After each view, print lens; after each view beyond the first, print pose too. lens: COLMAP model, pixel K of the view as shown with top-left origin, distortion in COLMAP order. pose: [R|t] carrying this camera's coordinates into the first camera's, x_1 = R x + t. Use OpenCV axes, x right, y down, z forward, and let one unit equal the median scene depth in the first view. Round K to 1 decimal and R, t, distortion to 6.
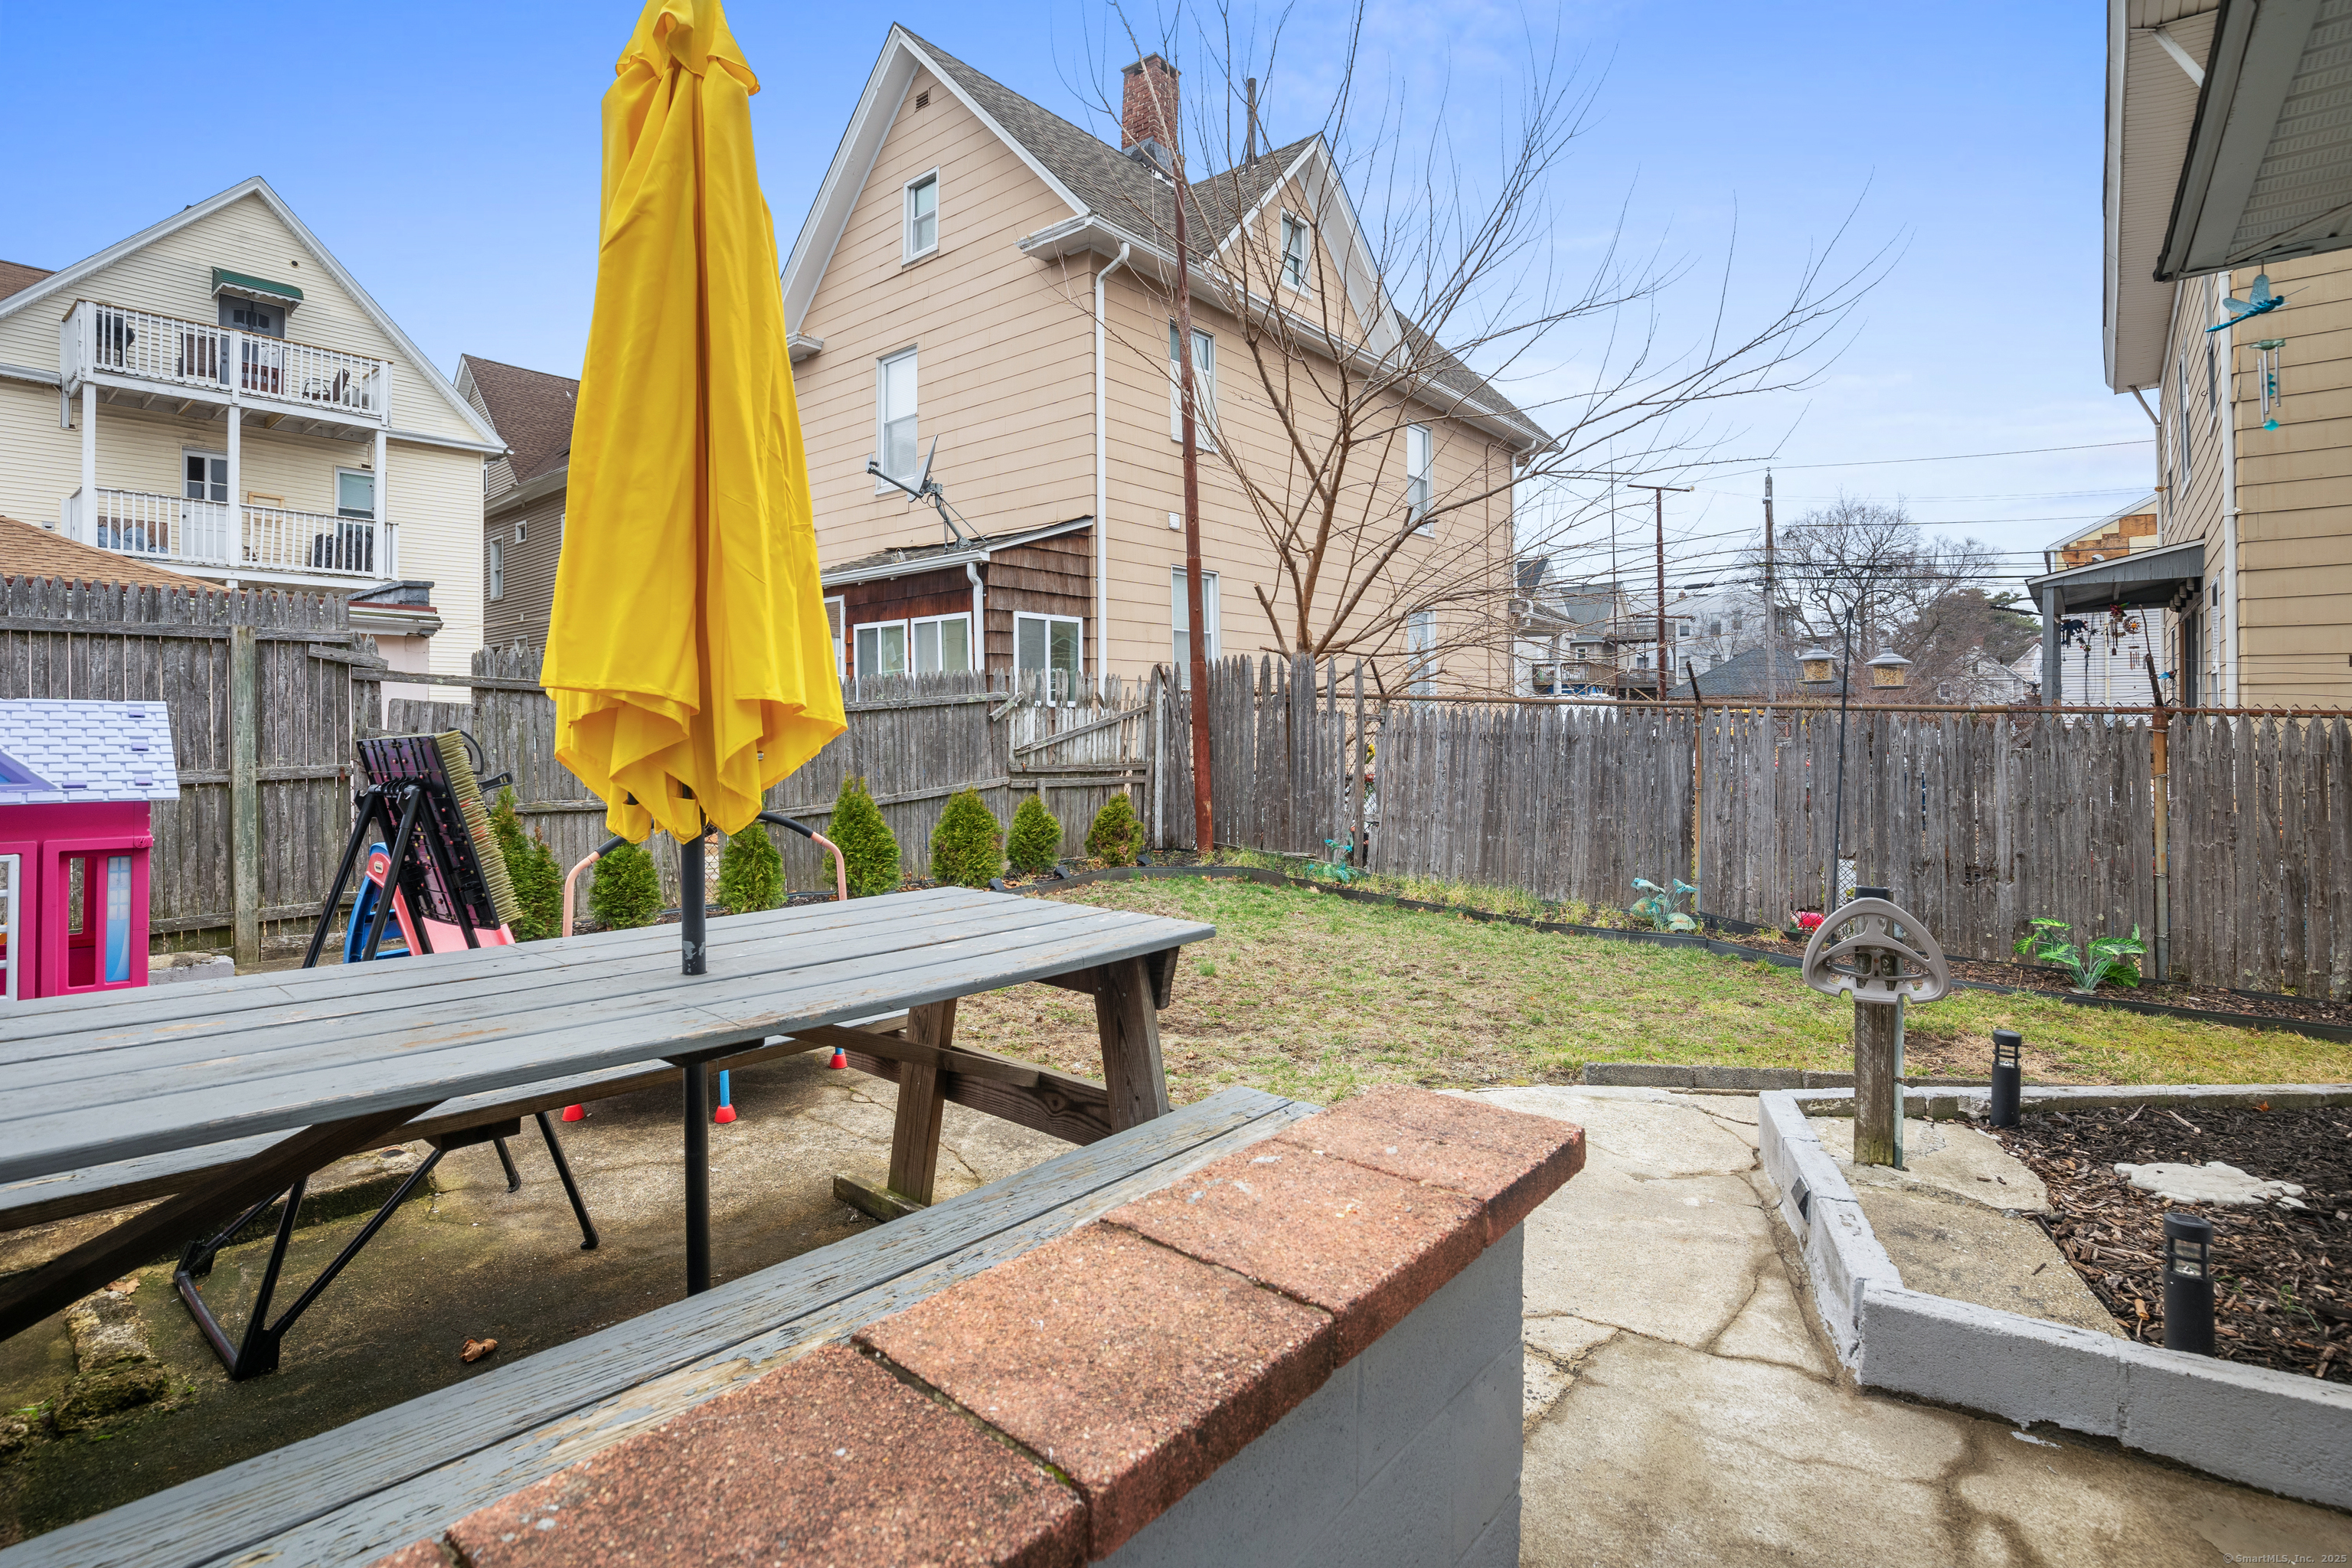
lens RADIAL K [[1115.5, 0, 1178.6], [0, 1115.5, 723.8], [0, 0, 1]] dist [-0.035145, 0.000002]
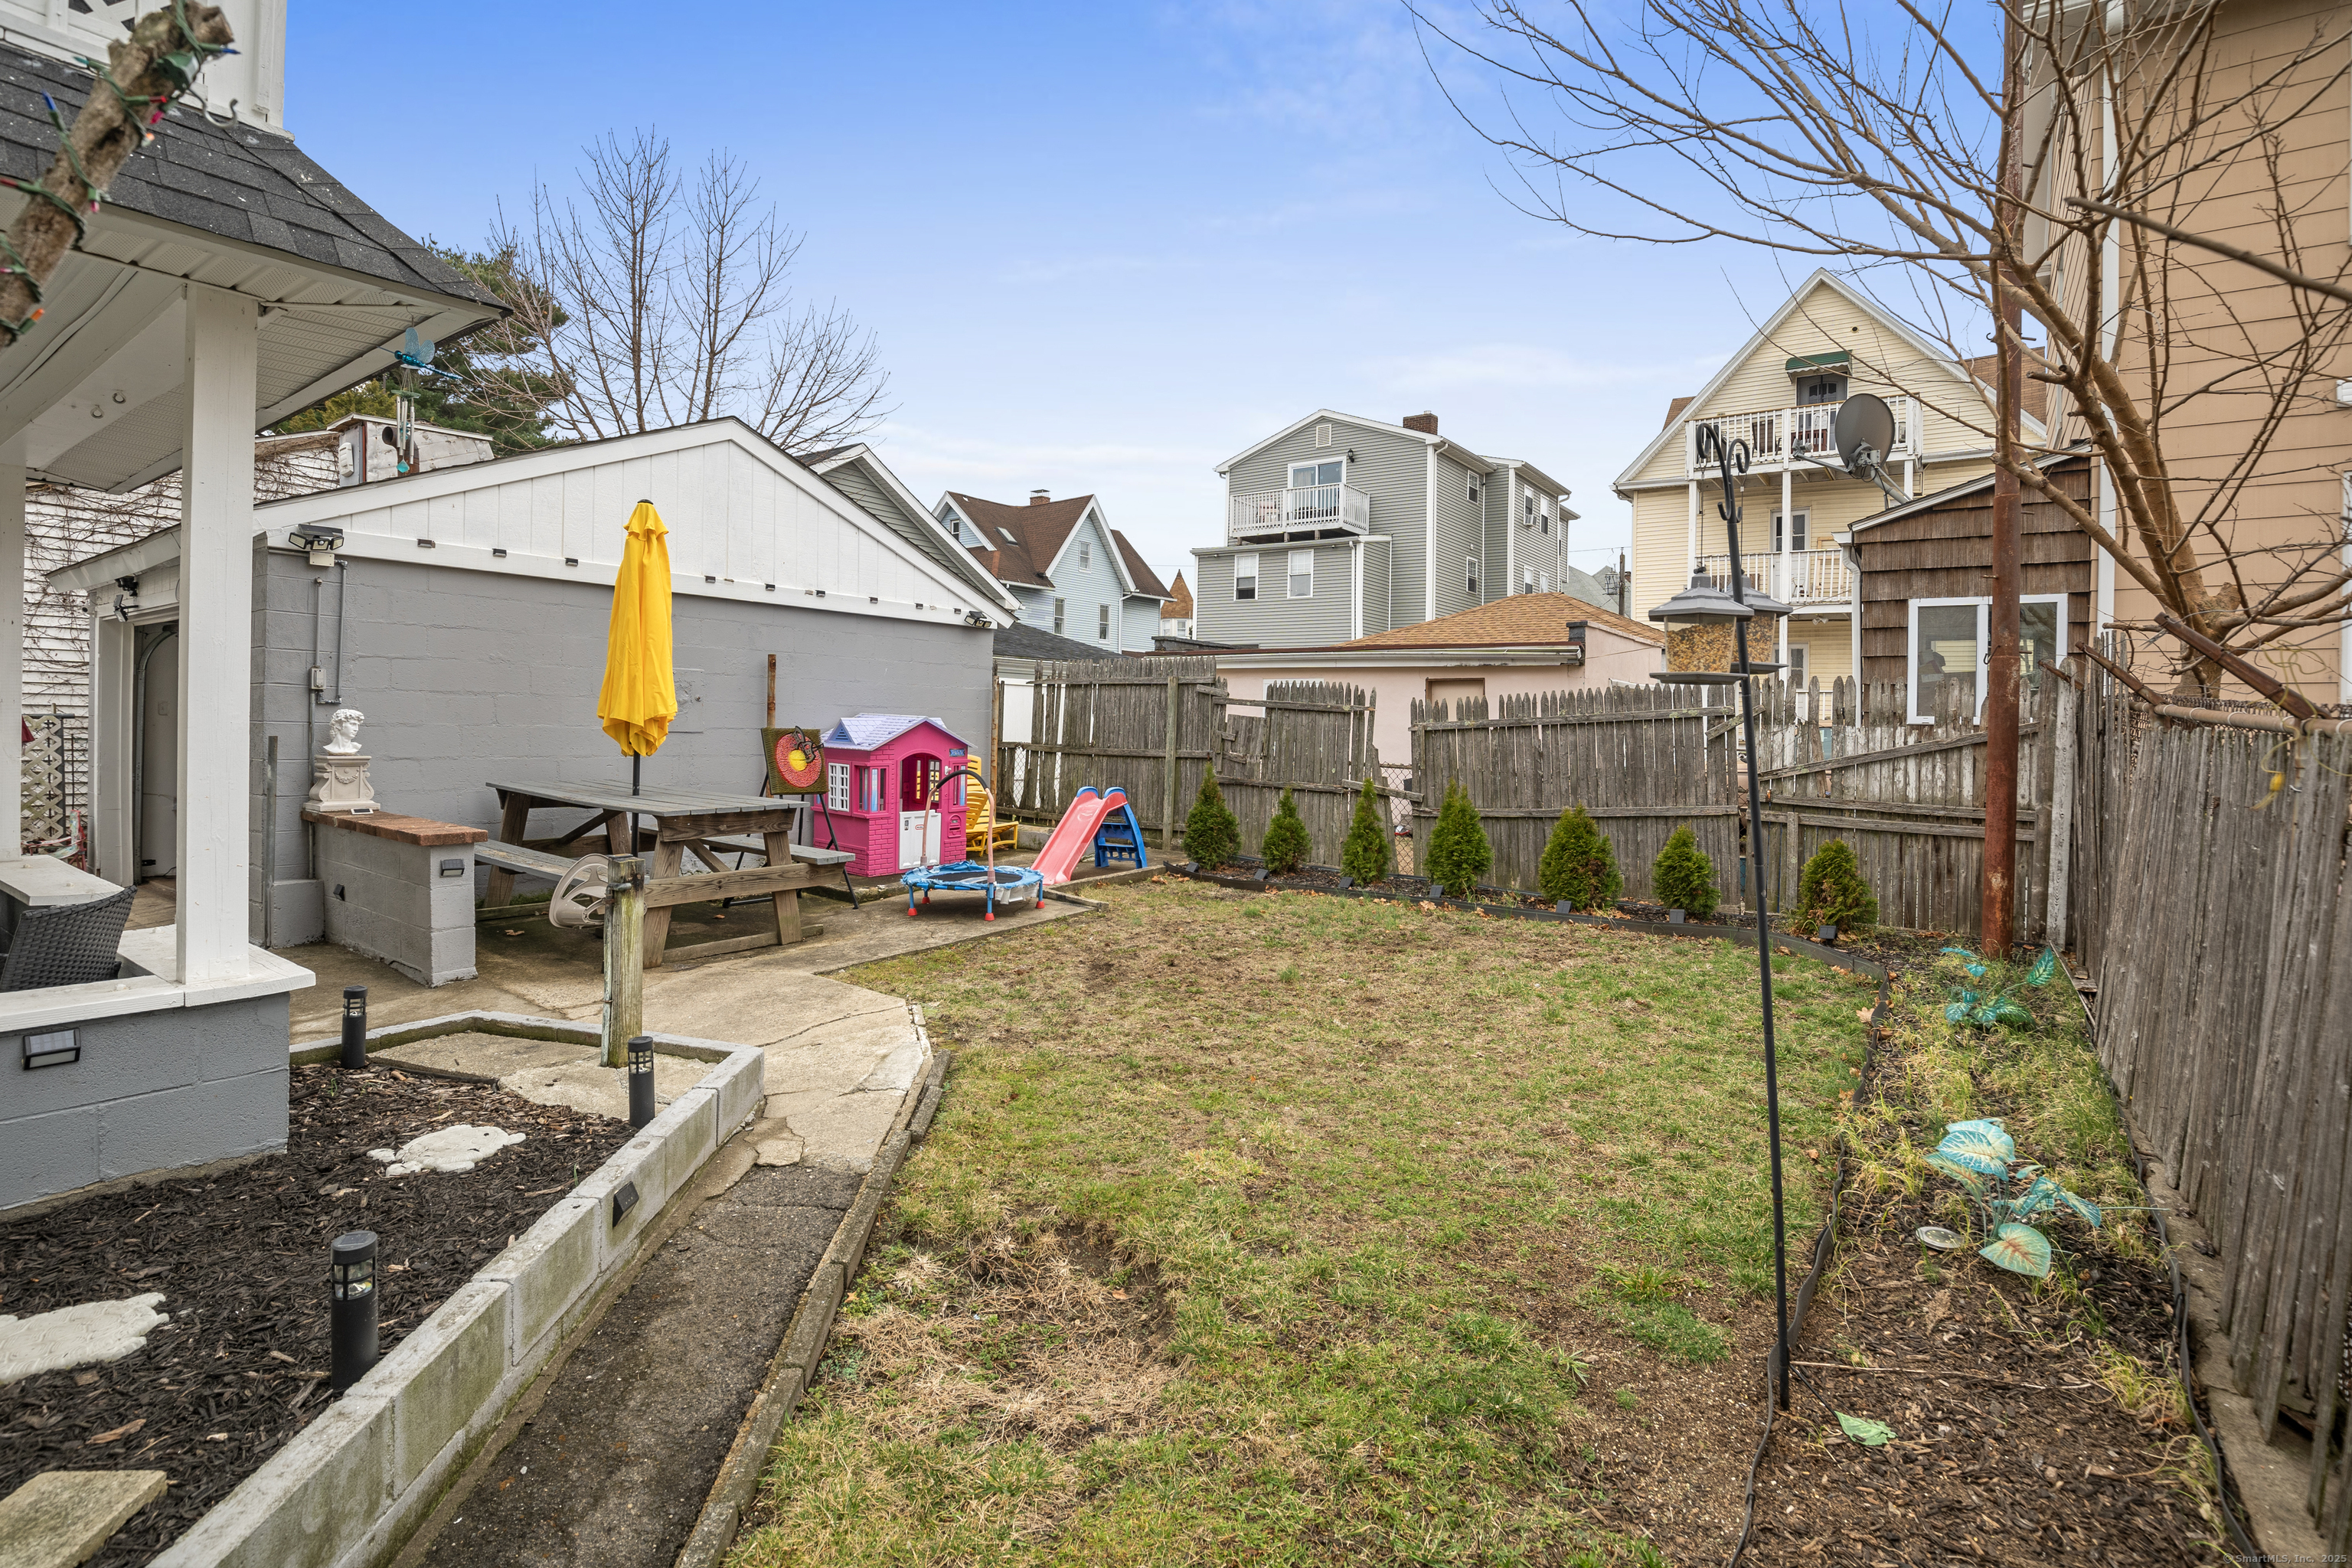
lens RADIAL K [[1115.5, 0, 1178.6], [0, 1115.5, 723.8], [0, 0, 1]] dist [-0.035145, 0.000002]
pose [[0.075848, 0.007832, -0.997089, 0.713050], [-0.019888, 0.999782, 0.006340, -0.012353], [0.996921, 0.019349, 0.075988, 0.550146]]
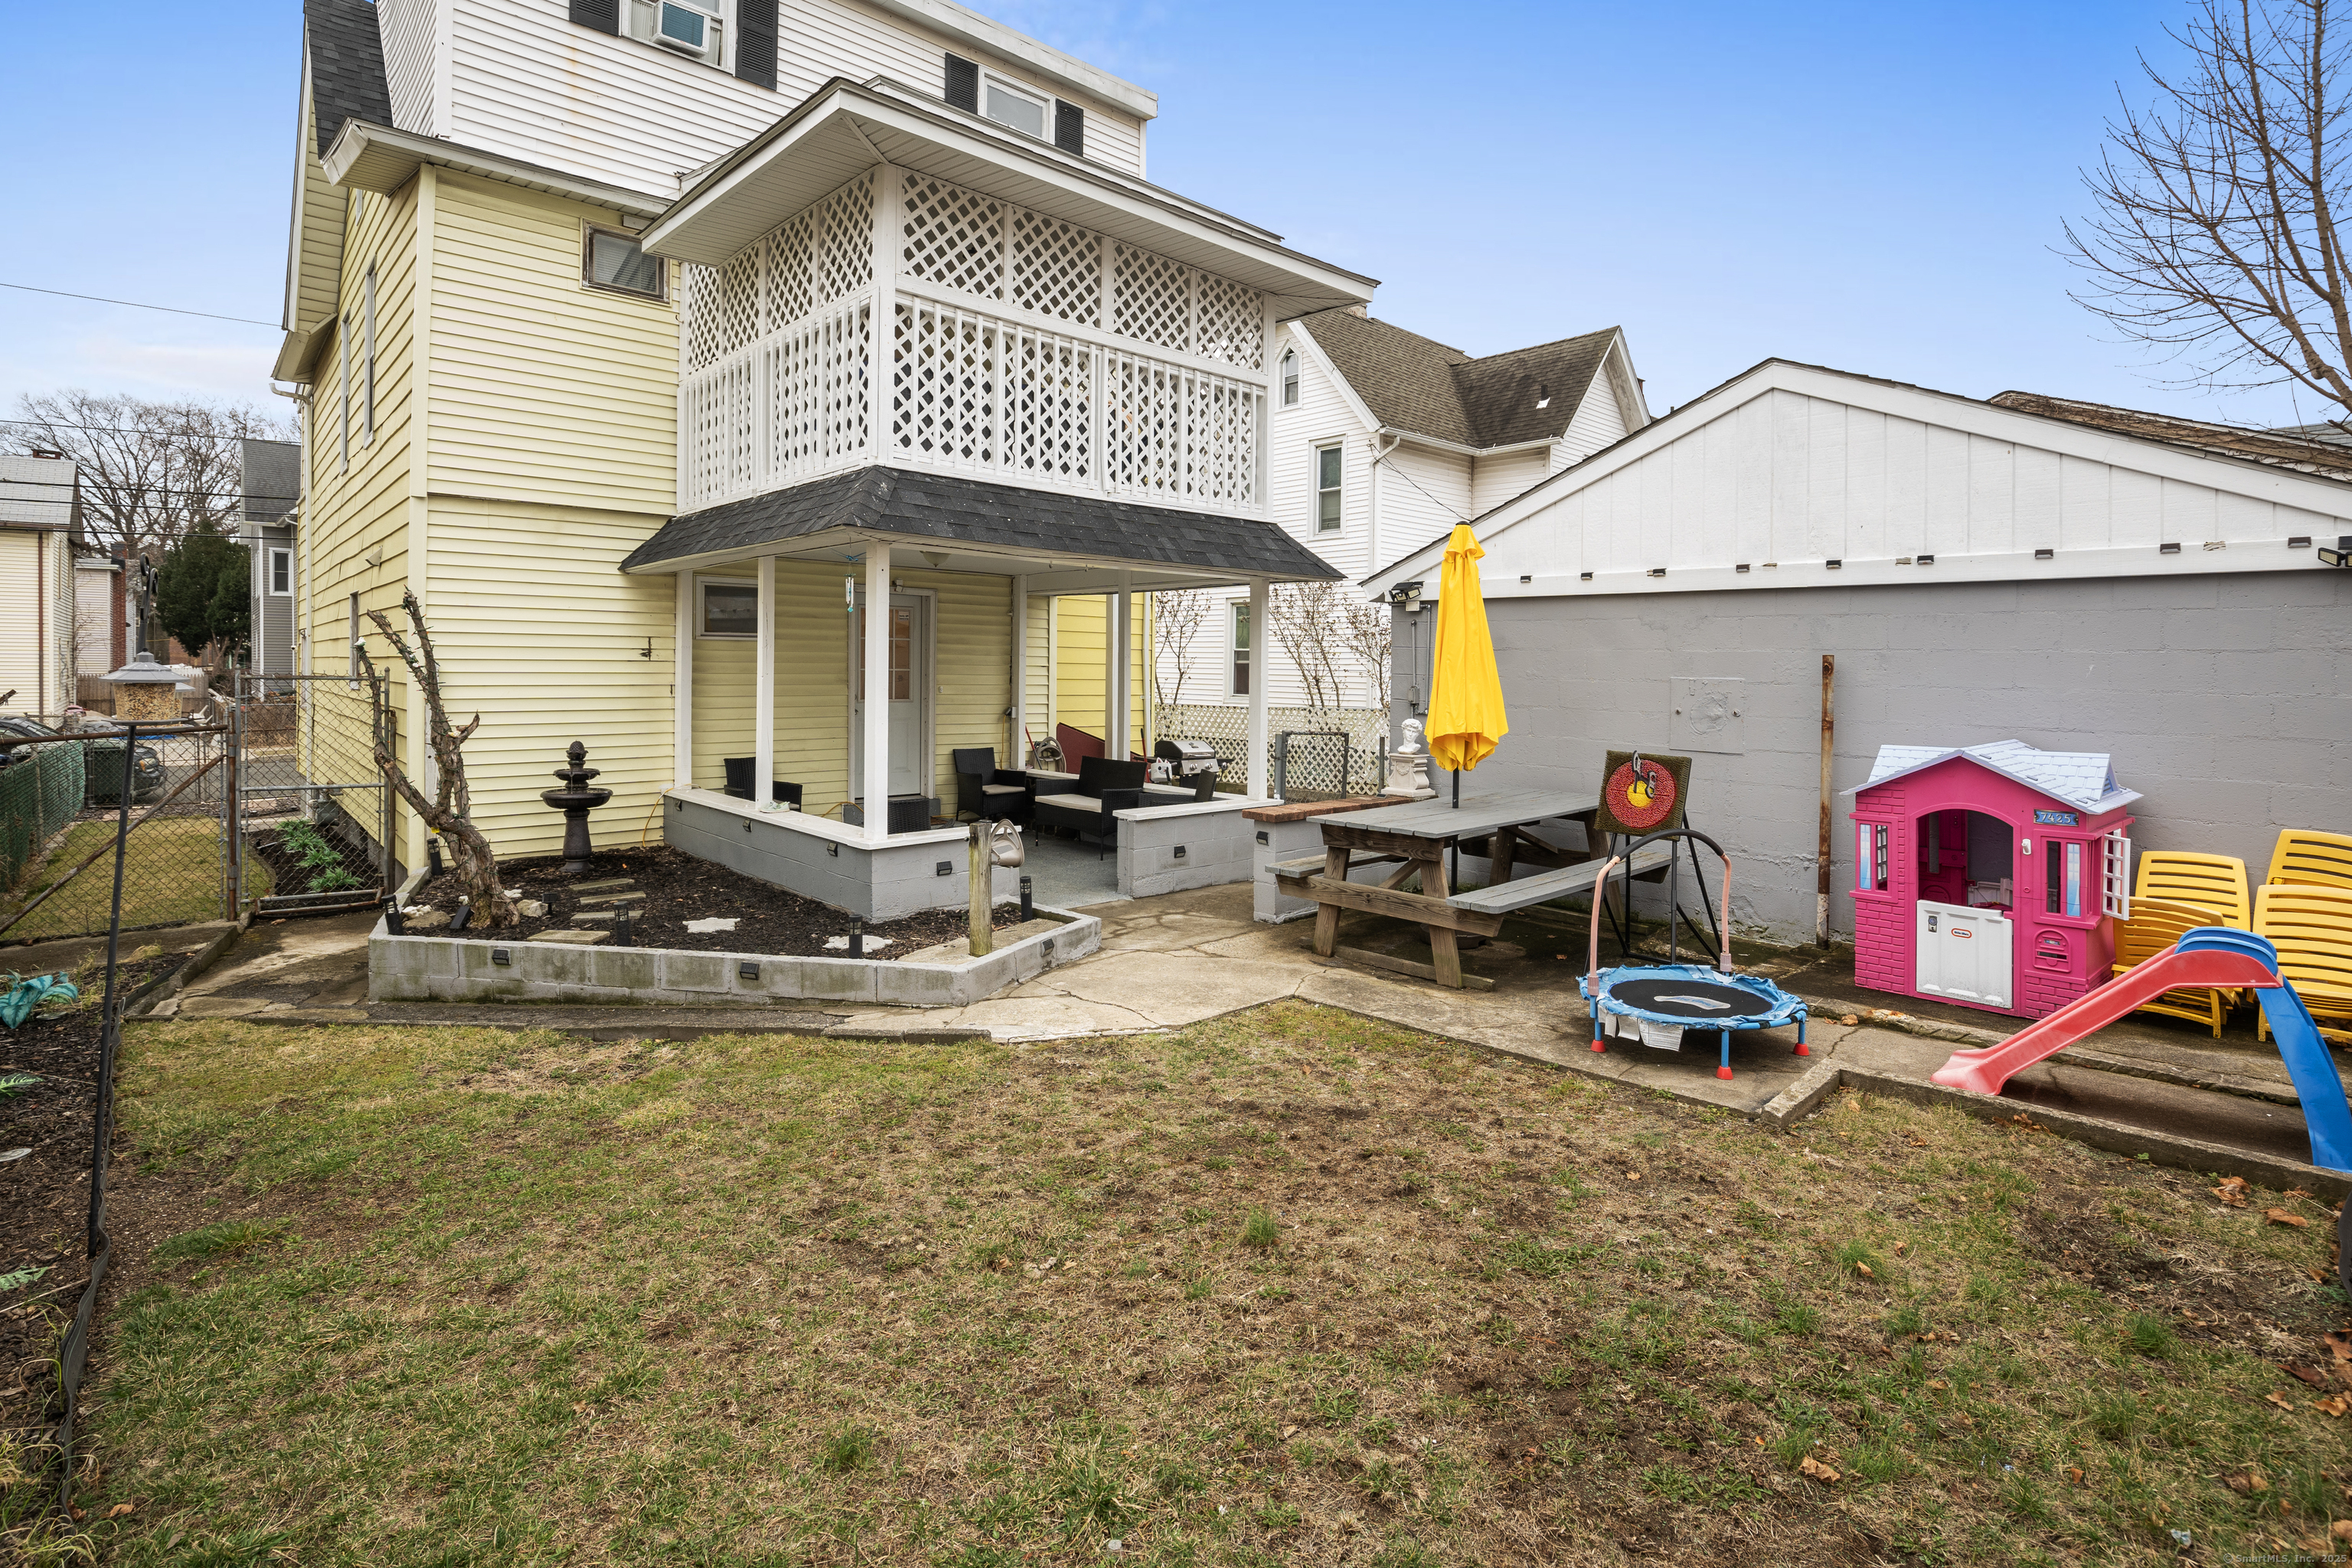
lens RADIAL K [[1115.5, 0, 1178.6], [0, 1115.5, 723.8], [0, 0, 1]] dist [-0.035145, 0.000002]
pose [[-0.990751, -0.014625, 0.134902, -0.001410], [-0.008143, 0.998791, 0.048479, -0.048635], [-0.135448, 0.046933, -0.989672, 1.058210]]
